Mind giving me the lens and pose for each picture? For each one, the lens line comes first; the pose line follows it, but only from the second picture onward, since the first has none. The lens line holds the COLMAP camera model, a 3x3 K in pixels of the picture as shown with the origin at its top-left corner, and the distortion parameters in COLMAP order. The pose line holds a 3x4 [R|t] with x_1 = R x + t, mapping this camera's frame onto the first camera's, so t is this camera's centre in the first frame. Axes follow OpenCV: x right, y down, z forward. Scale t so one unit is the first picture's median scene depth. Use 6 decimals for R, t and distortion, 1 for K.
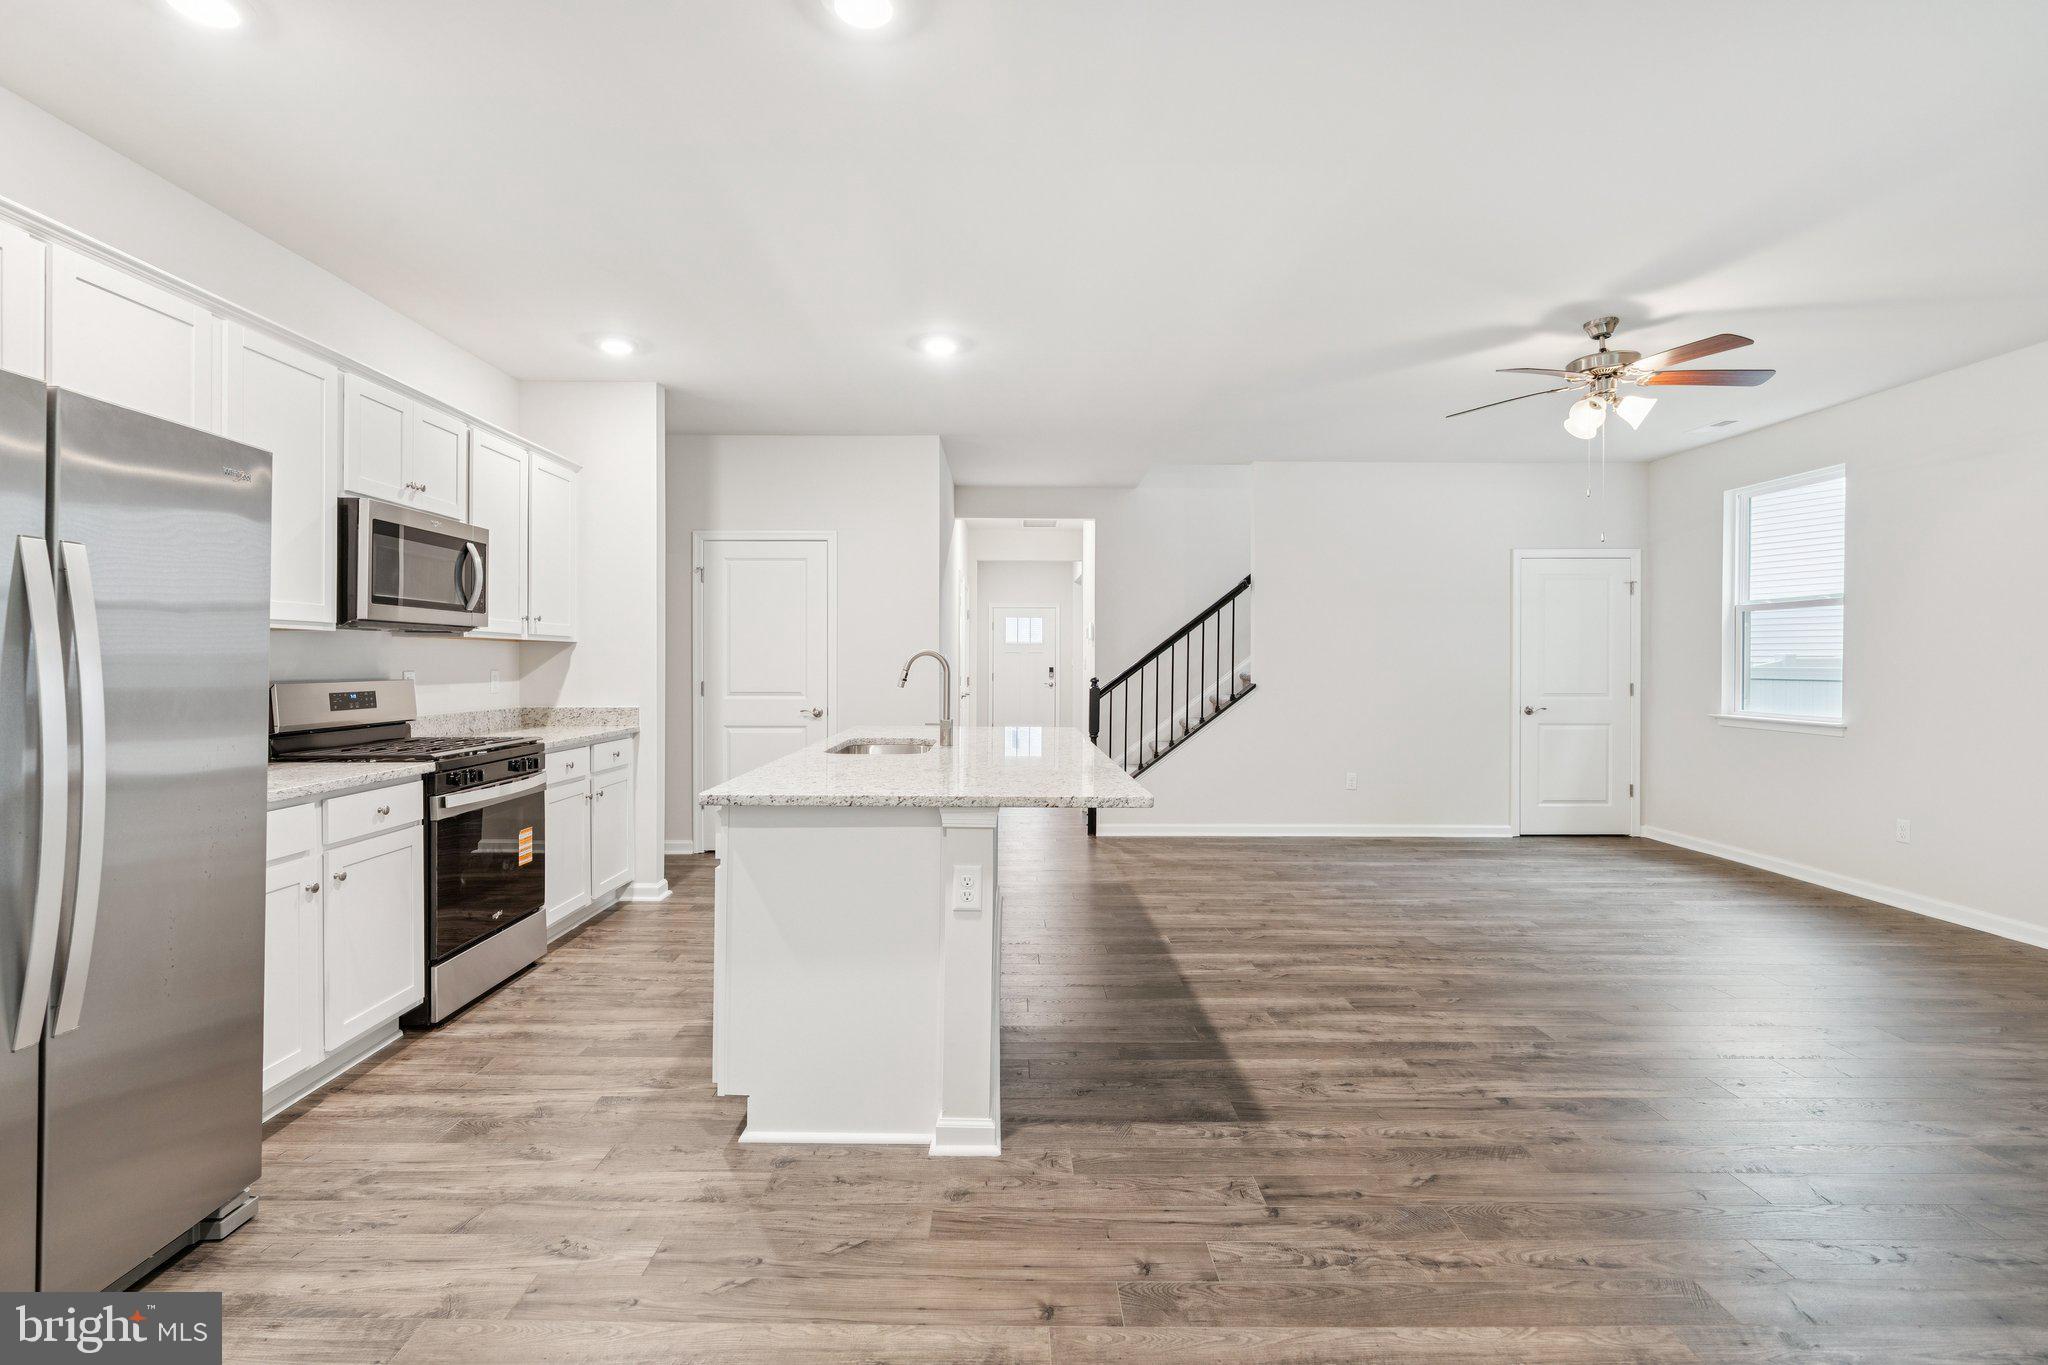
lens RADIAL K [[936.5, 0, 1013.2], [0, 936.5, 669.4], [0, 0, 1]] dist [-0.012406, 0.004867]
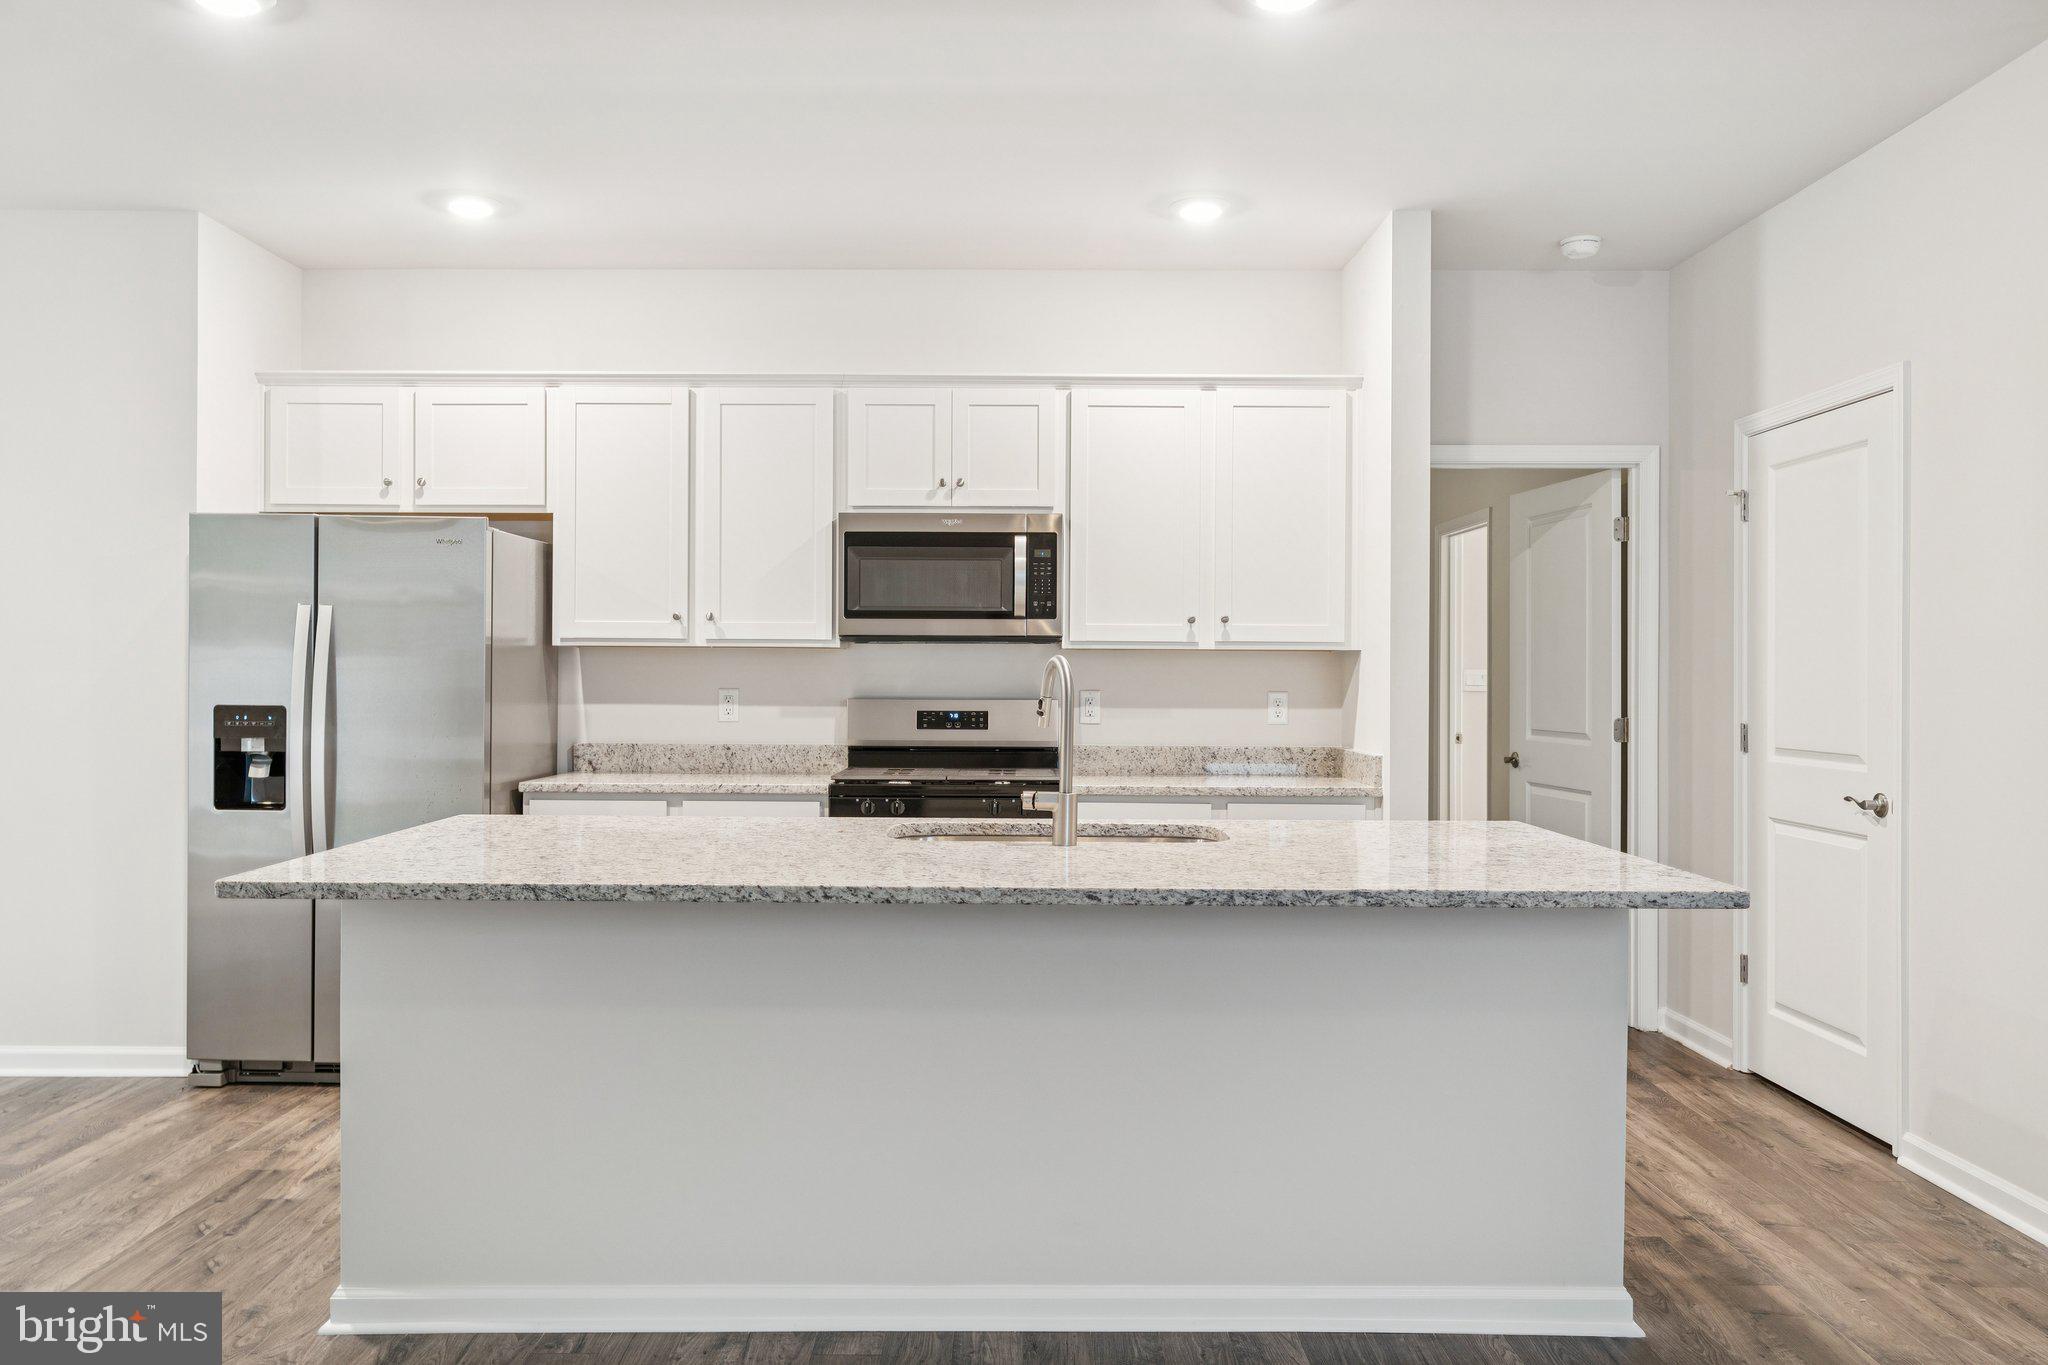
lens RADIAL K [[1526.0, 0, 986.6], [0, 1526.0, 666.0], [0, 0, 1]] dist [0.004695, -0.004014]
pose [[-0.019308, -0.009473, -0.999769, 0.844469], [-0.013720, 0.999863, -0.009208, -0.007298], [0.999719, 0.013539, -0.019435, 1.088910]]
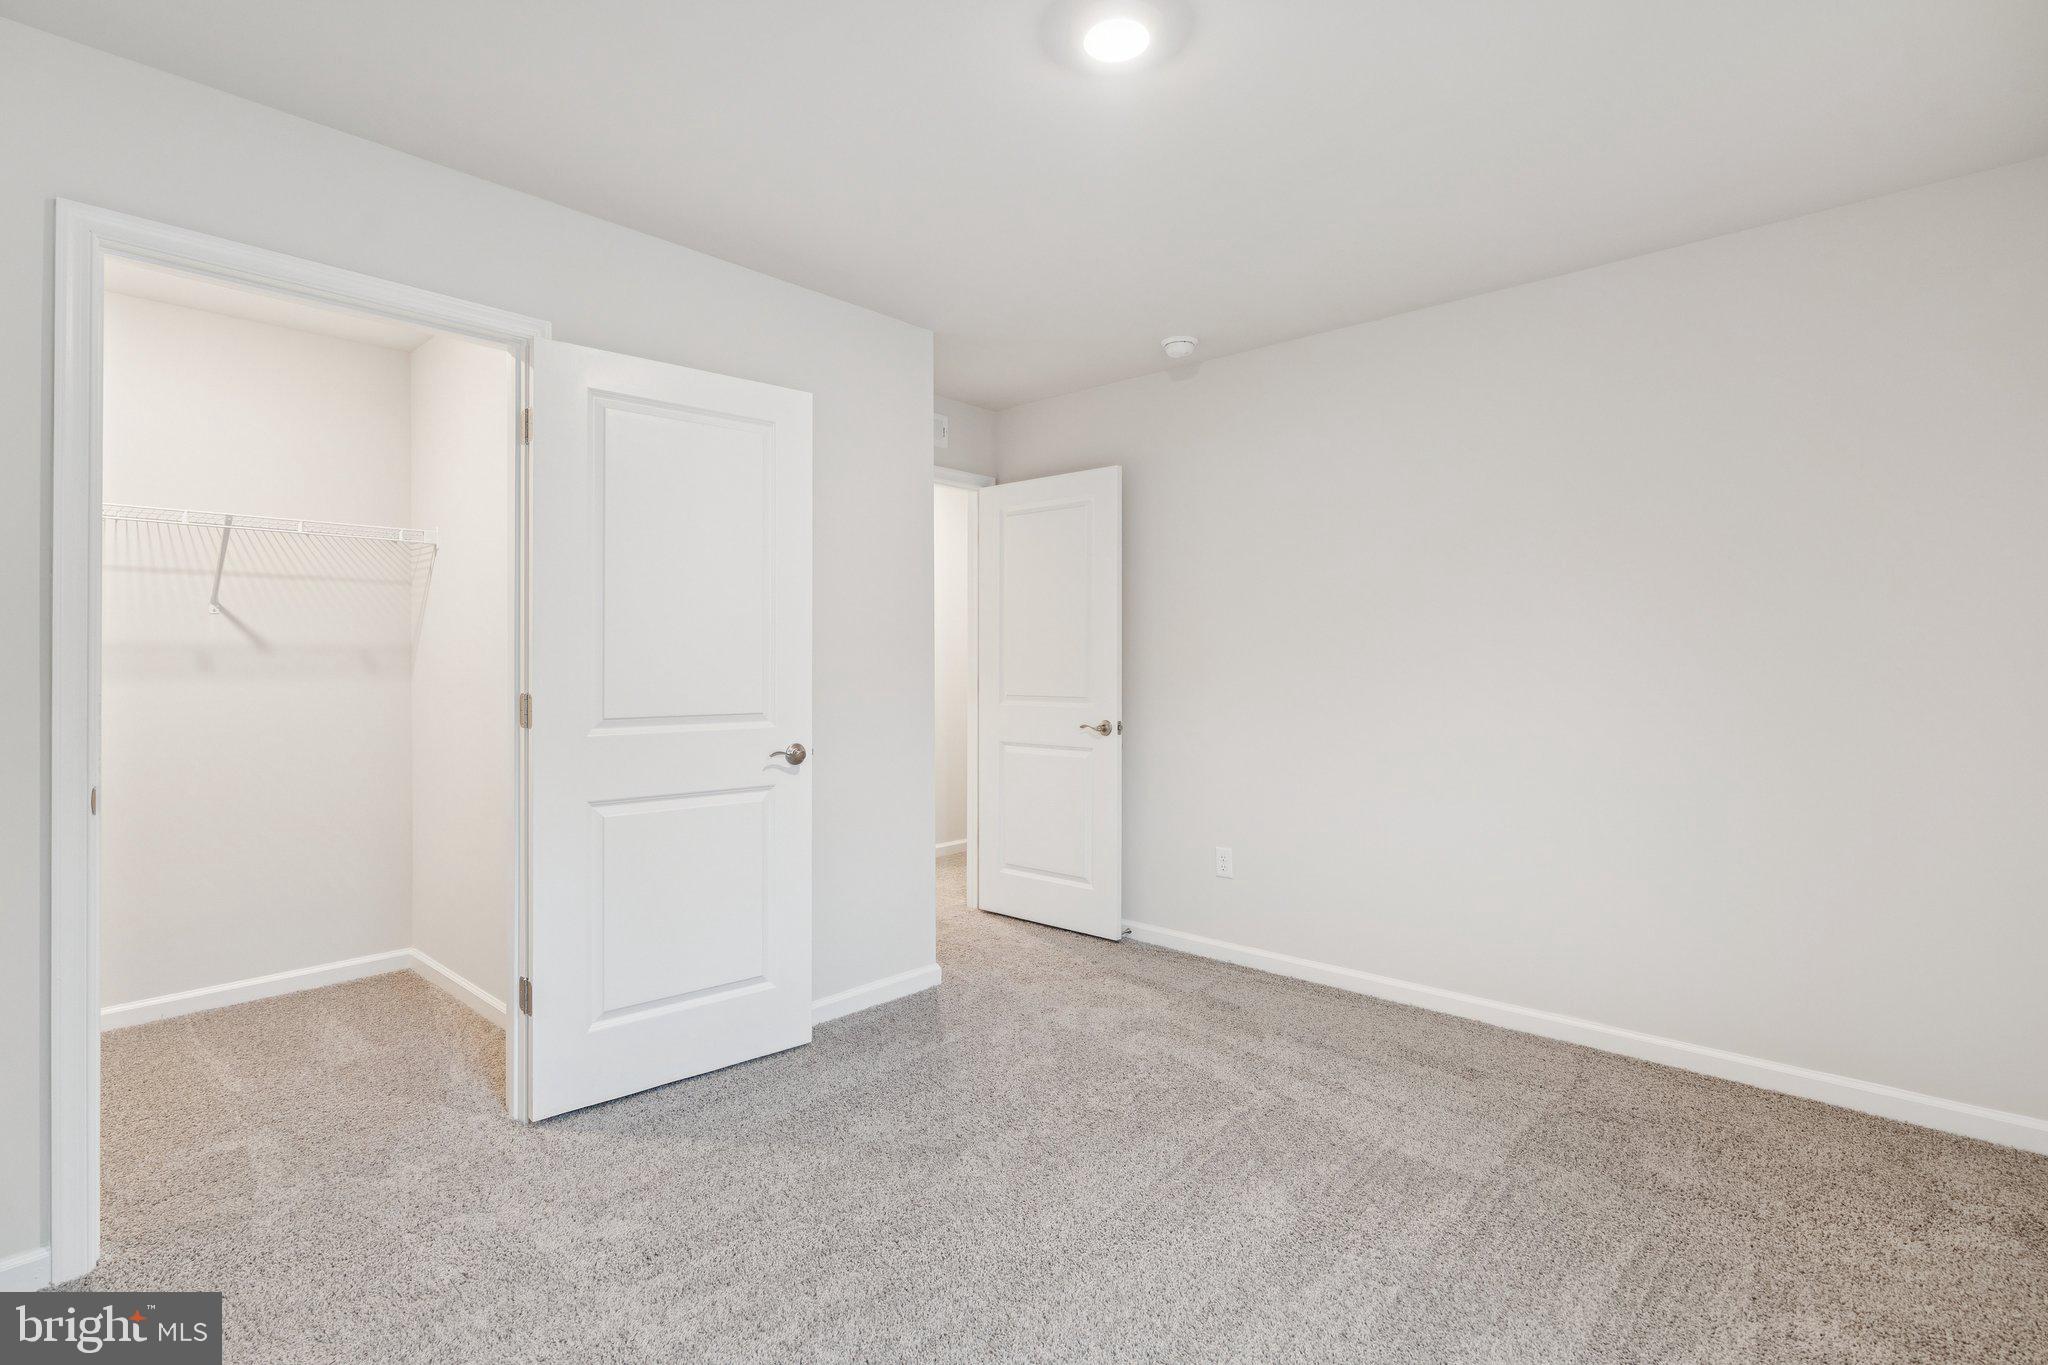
lens RADIAL K [[936.5, 0, 1016.7], [0, 936.5, 666.2], [0, 0, 1]] dist [-0.012406, 0.004867]
pose [[0.672322, -0.000381, 0.740259, -0.857828], [0.002568, 0.999995, -0.001817, 0.005418], [-0.740255, 0.003123, 0.672319, 1.058233]]
